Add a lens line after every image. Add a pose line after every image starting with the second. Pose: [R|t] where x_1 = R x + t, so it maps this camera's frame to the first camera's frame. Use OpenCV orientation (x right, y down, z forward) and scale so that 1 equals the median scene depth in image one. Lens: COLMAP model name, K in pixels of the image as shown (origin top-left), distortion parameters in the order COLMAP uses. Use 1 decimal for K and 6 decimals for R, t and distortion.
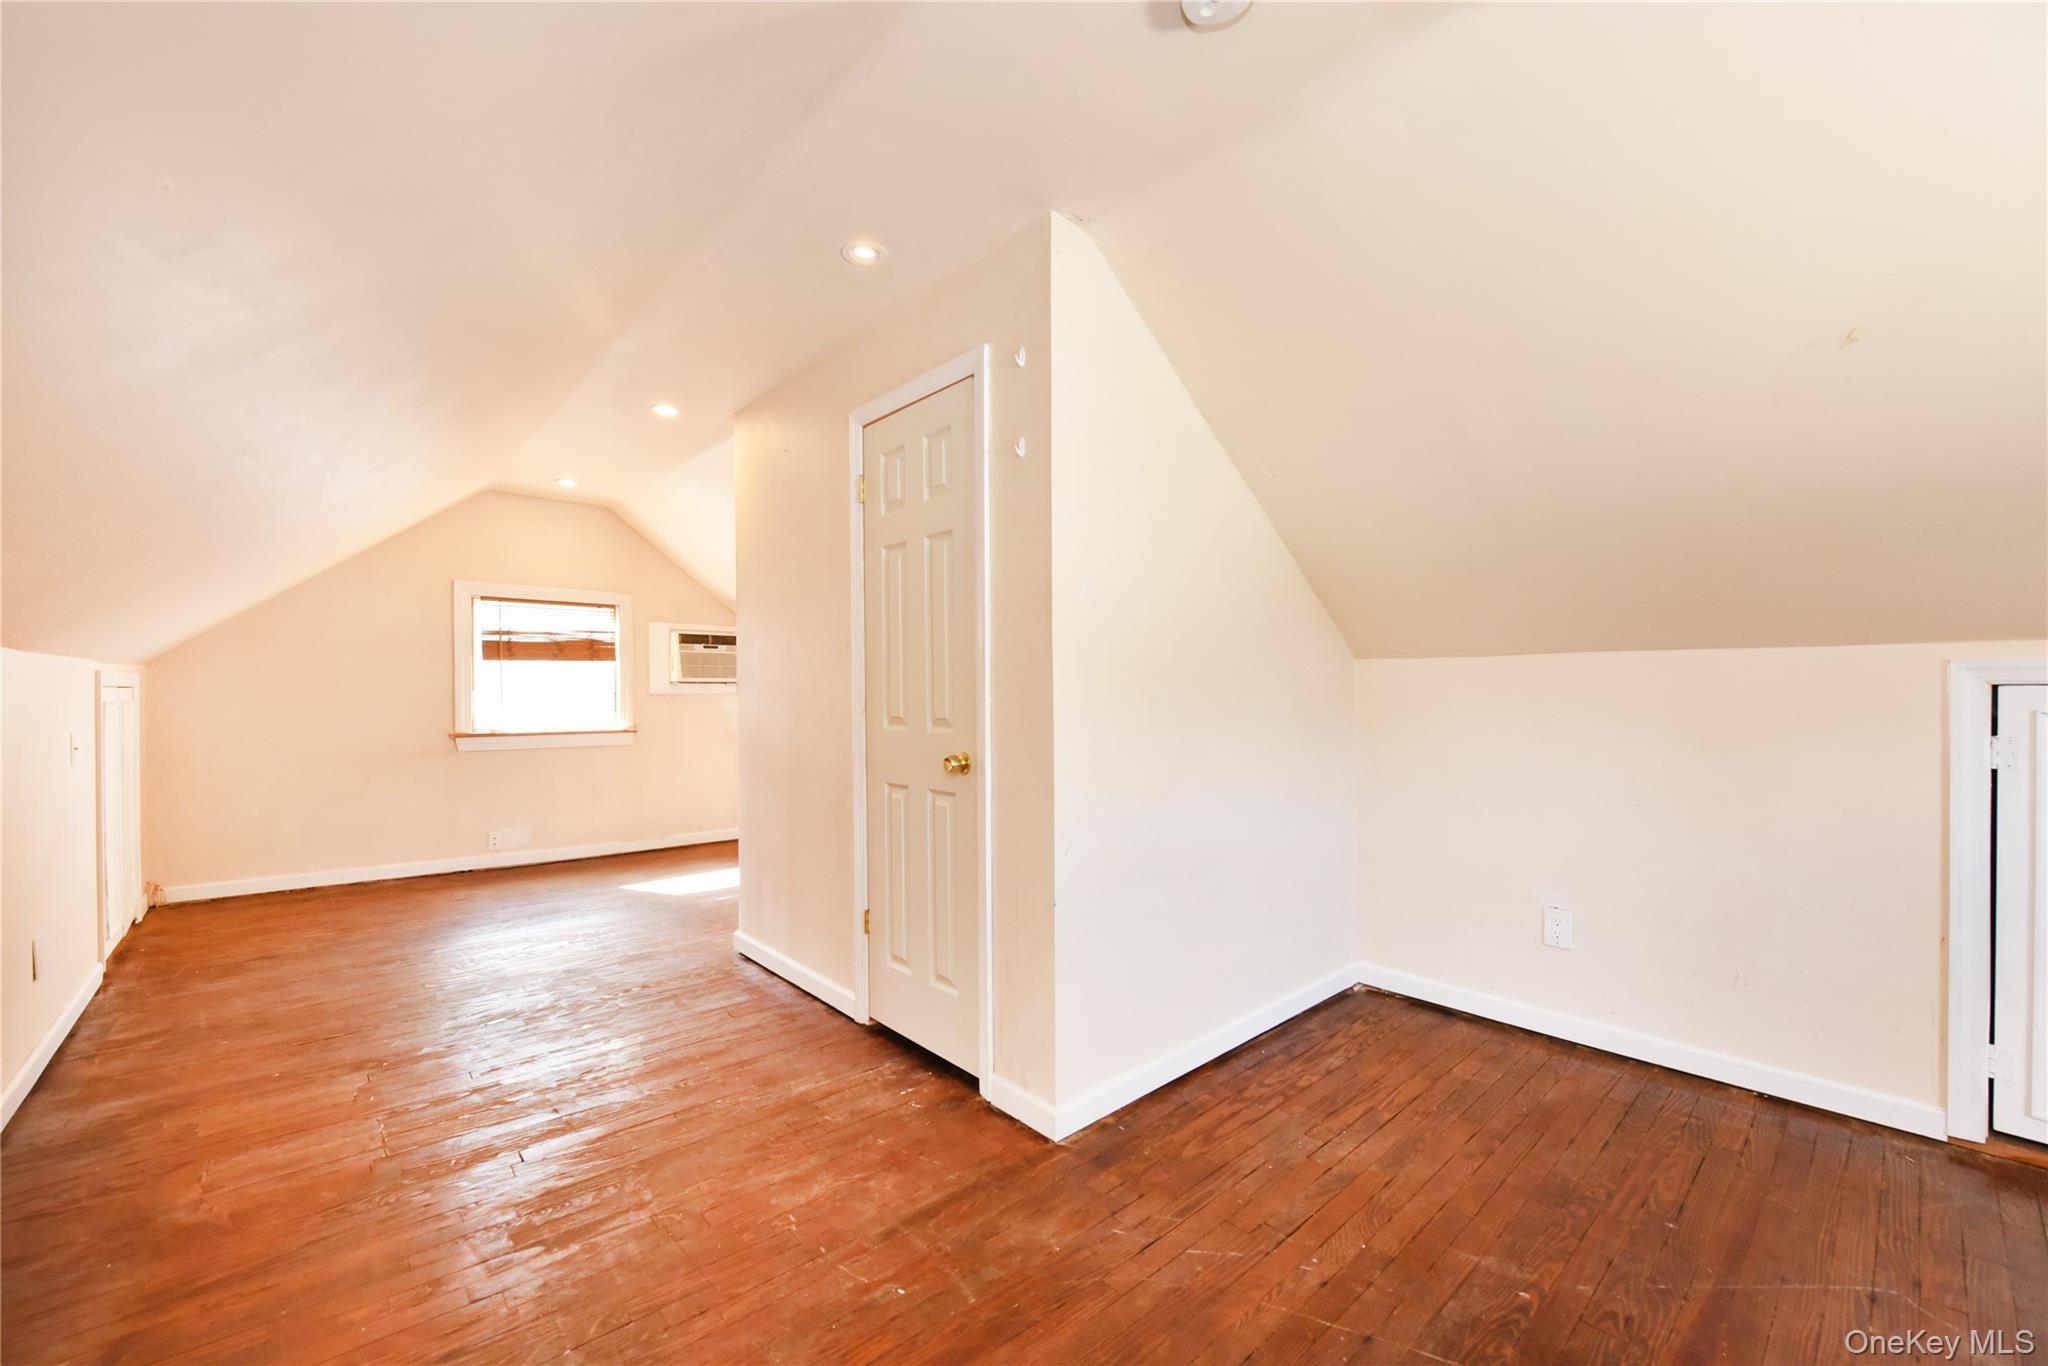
lens RADIAL K [[820.7, 0, 1025.1], [0, 820.7, 677.7], [0, 0, 1]] dist [-0.007728, -0.000408]
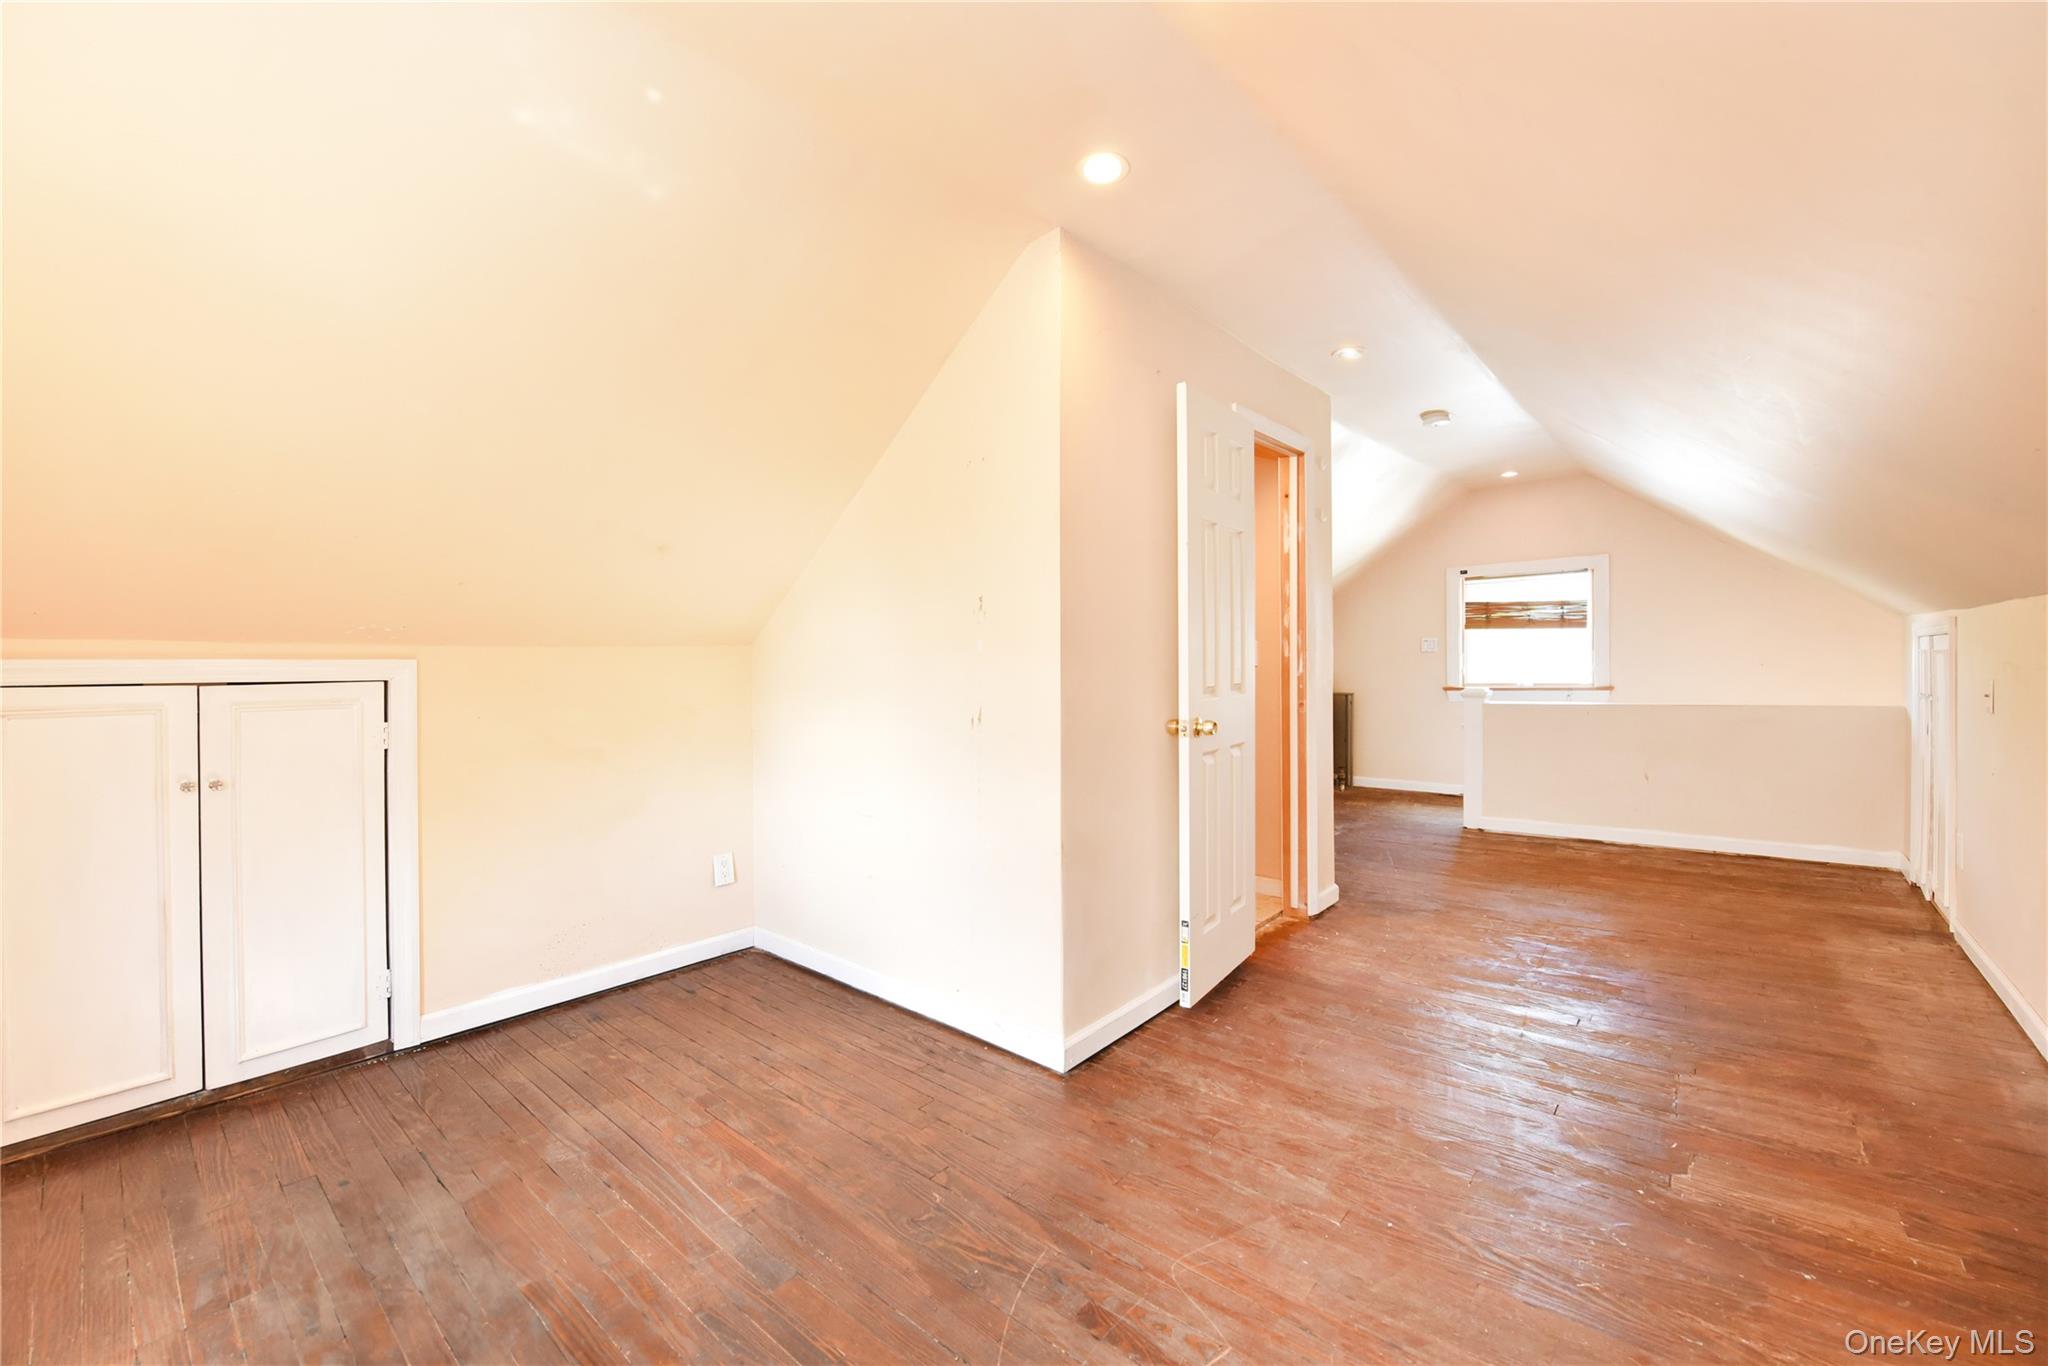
lens RADIAL K [[820.7, 0, 1025.1], [0, 820.7, 670.6], [0, 0, 1]] dist [-0.007728, -0.000408]
pose [[-0.131889, -0.015465, 0.991144, -1.606686], [0.012654, 0.999771, 0.017283, 0.019252], [-0.991184, 0.014822, -0.131663, 1.848259]]
